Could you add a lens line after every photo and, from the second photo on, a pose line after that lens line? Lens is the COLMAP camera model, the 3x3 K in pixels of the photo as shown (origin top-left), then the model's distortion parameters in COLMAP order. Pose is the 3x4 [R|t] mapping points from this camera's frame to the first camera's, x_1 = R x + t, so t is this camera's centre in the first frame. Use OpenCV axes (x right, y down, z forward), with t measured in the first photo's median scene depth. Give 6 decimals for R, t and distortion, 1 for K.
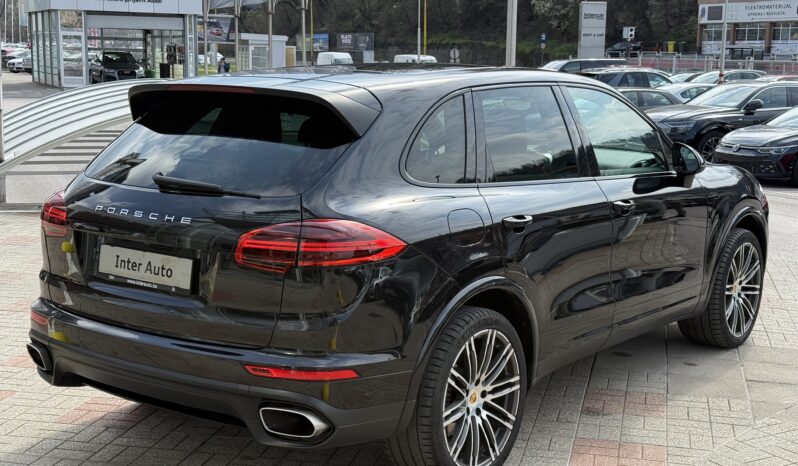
lens RADIAL K [[1118.4, 0, 392.9], [0, 1118.4, 234.5], [0, 0, 1]] dist [0.153983, 0.000000]
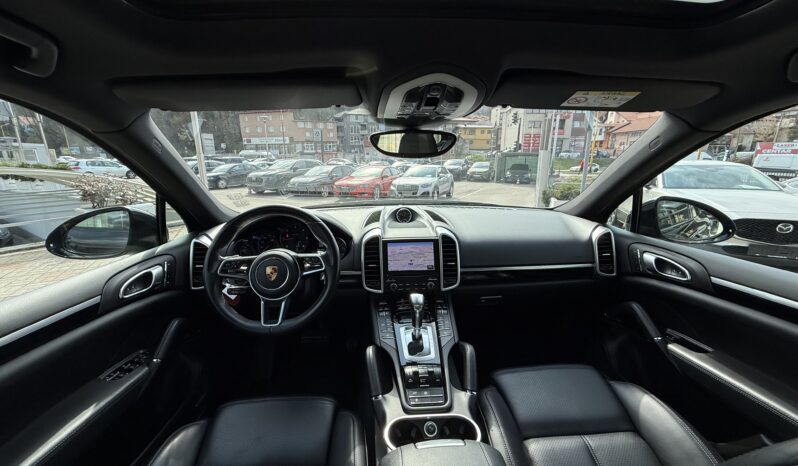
lens RADIAL K [[320.7, 0, 399.7], [0, 320.7, 234.8], [0, 0, 1]] dist [-0.009236, -0.000047]
pose [[0.748345, -0.172188, 0.640571, -0.049838], [0.118639, 0.984892, 0.126143, -0.123679], [-0.652614, -0.018401, 0.757467, 1.302269]]
